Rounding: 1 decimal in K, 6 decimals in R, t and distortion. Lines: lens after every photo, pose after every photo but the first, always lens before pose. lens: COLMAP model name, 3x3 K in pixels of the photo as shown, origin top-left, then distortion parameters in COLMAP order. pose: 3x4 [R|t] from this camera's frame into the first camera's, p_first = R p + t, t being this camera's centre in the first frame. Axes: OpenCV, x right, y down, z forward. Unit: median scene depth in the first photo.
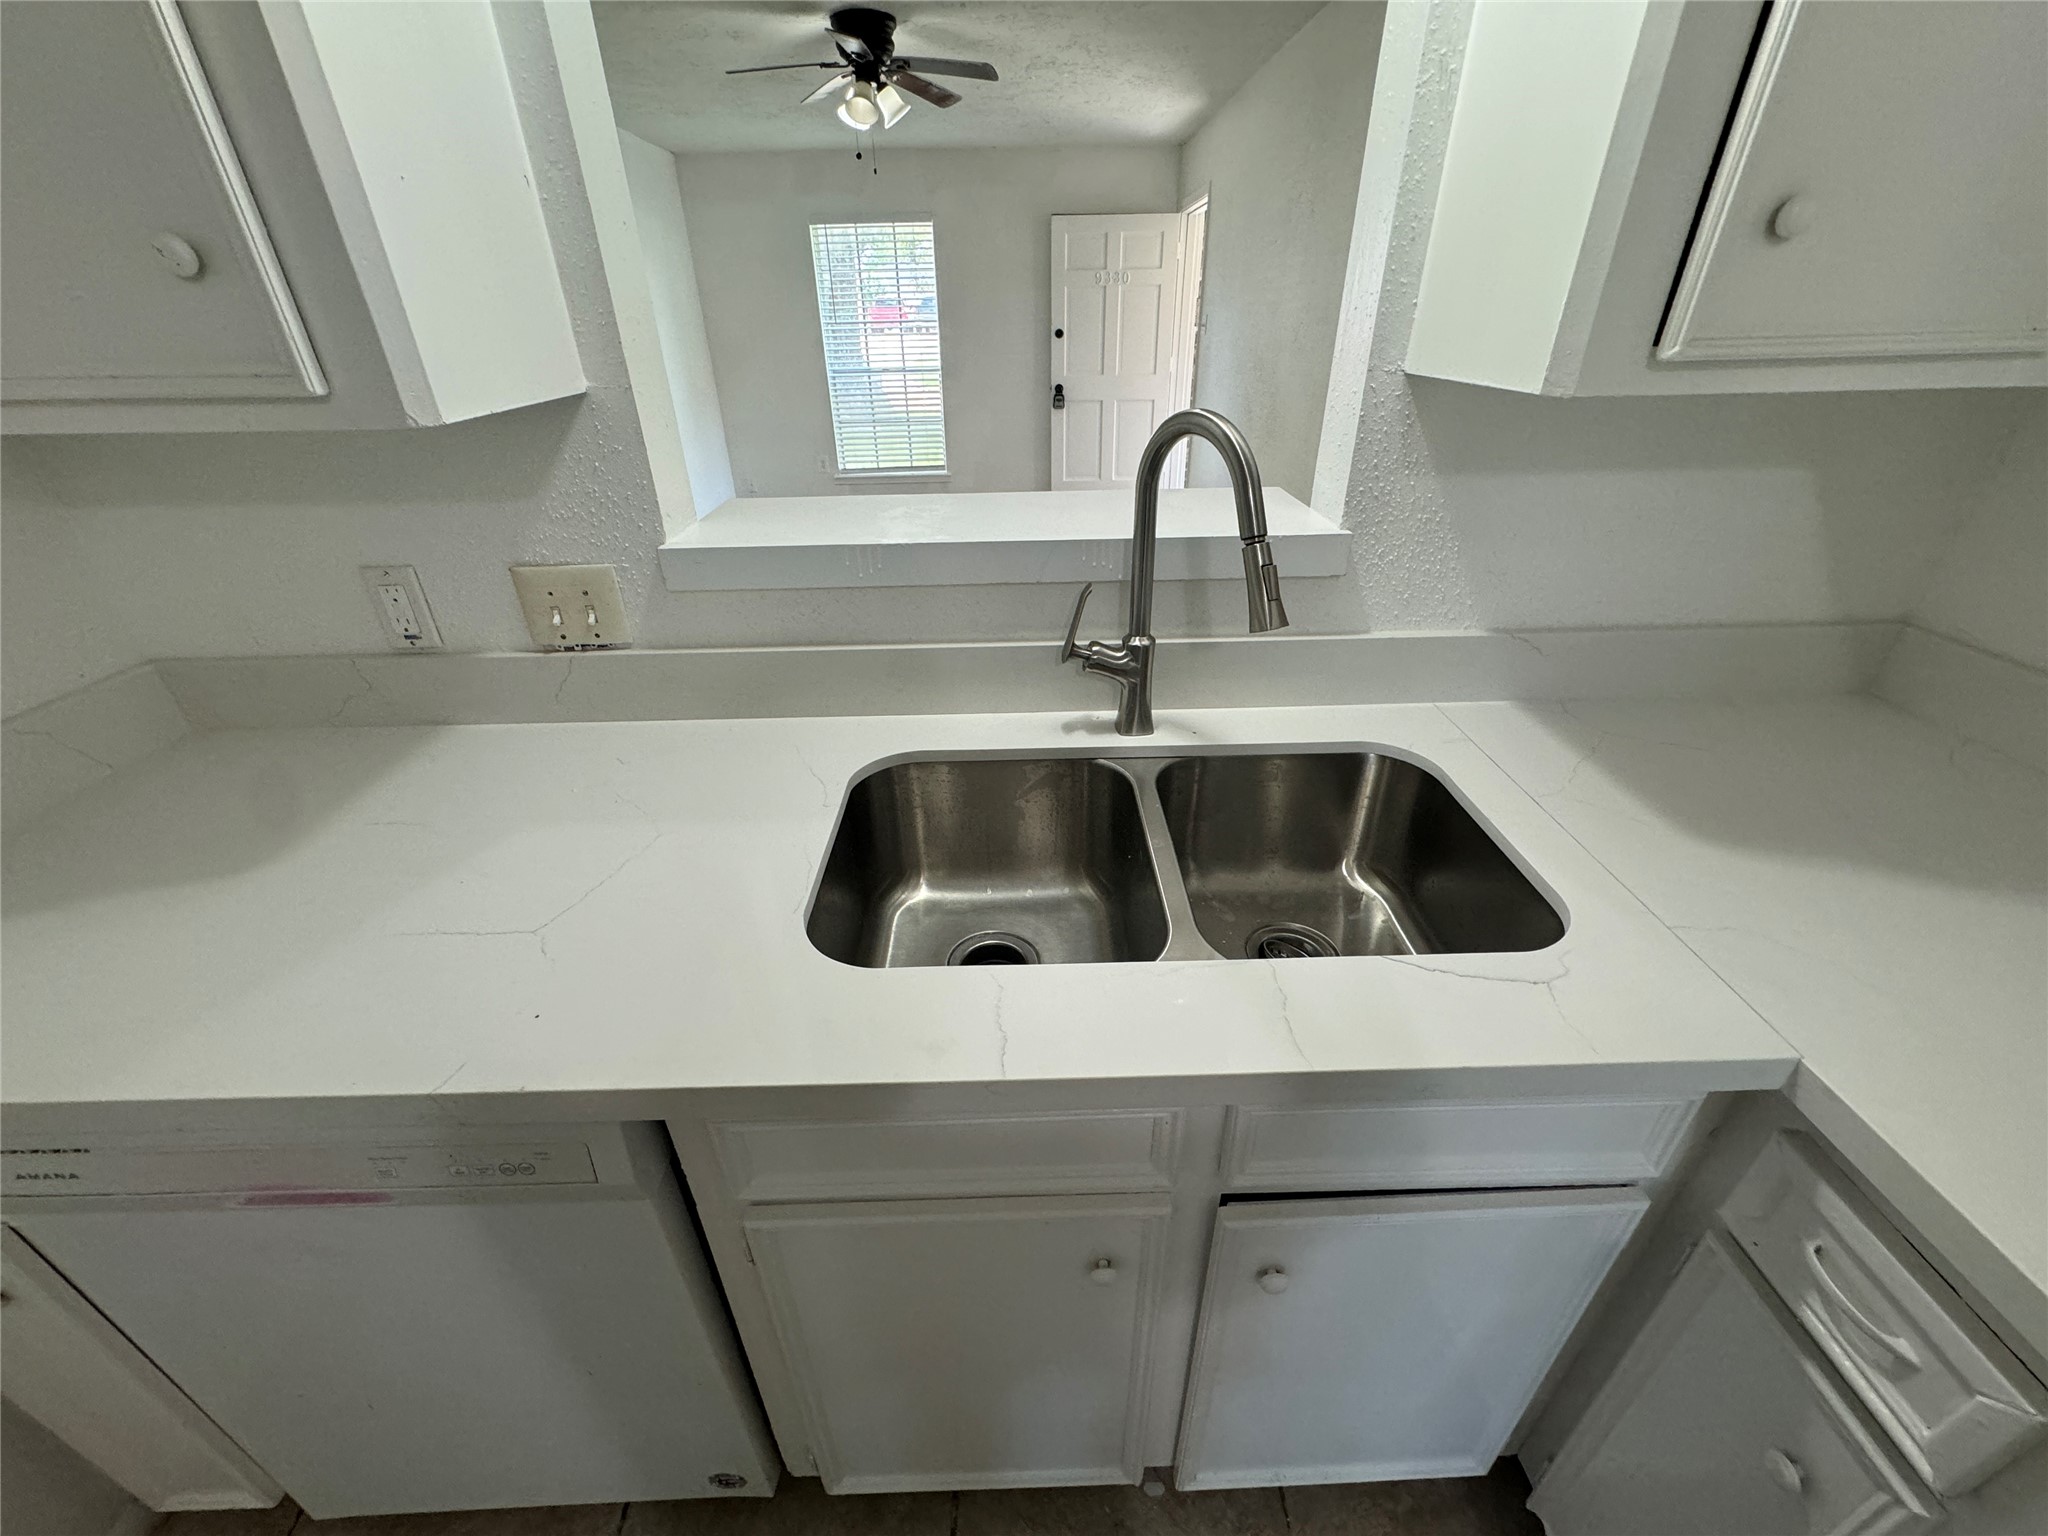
lens RADIAL K [[817.3, 0, 1024.0], [0, 817.3, 768.0], [0, 0, 1]] dist [-0.002487, 0.000528]
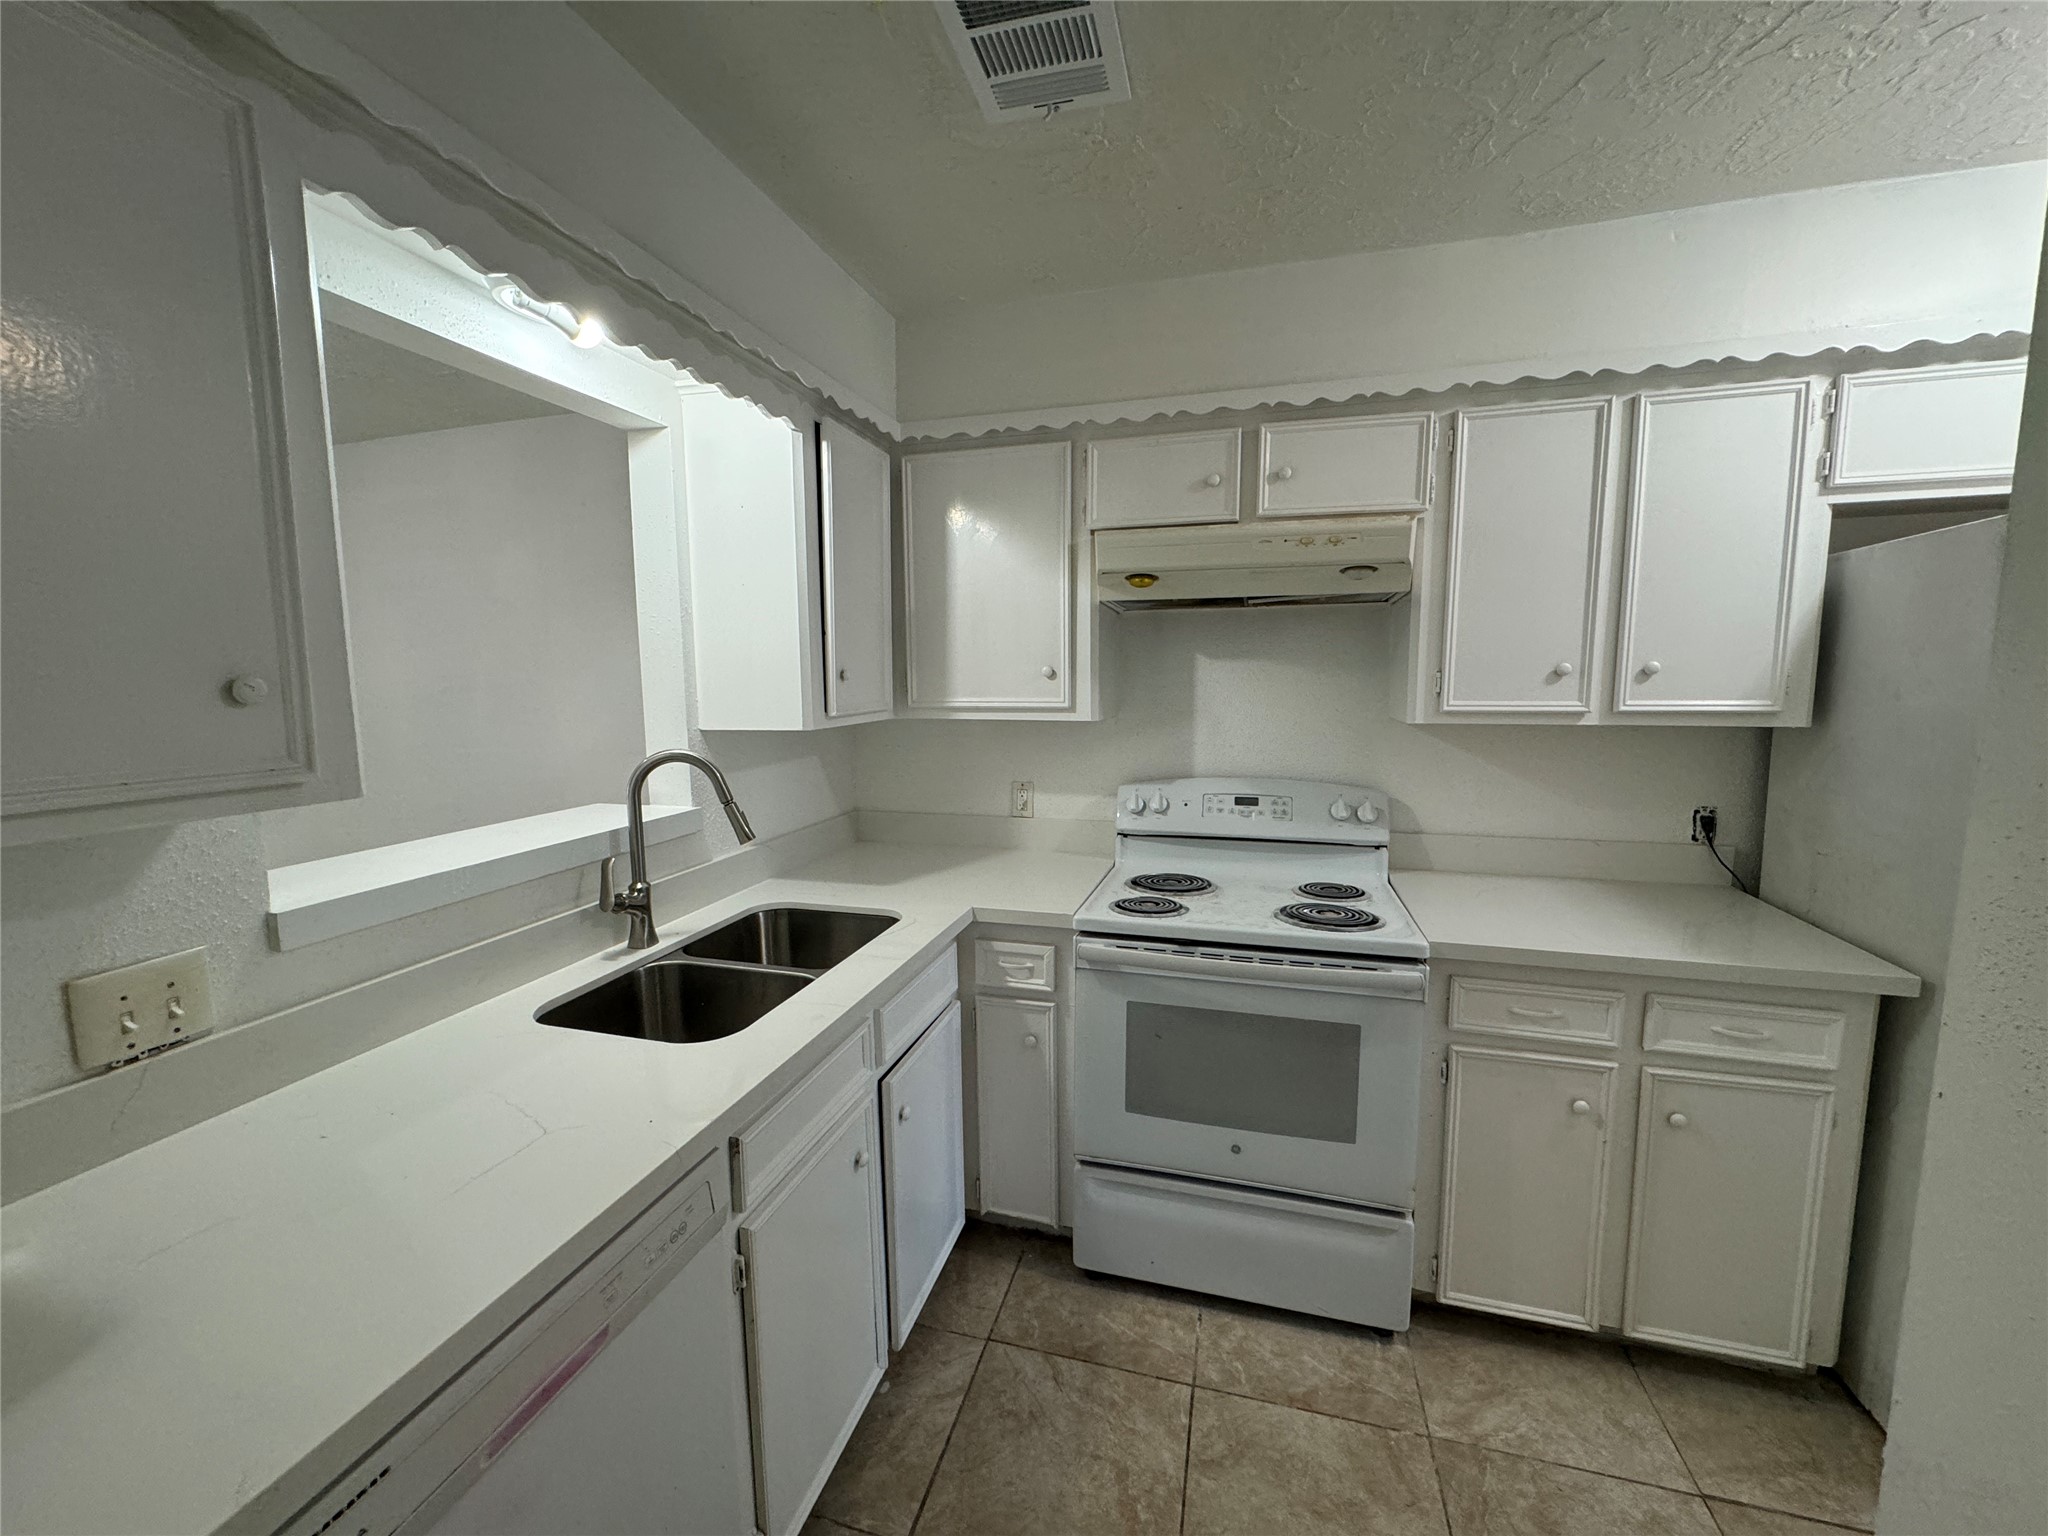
lens RADIAL K [[817.3, 0, 1024.0], [0, 817.3, 768.0], [0, 0, 1]] dist [-0.002487, 0.000528]
pose [[0.292852, -0.098146, 0.951107, -1.133525], [0.480083, 0.875337, -0.057494, 0.095215], [-0.826897, 0.473448, 0.303462, -0.222283]]
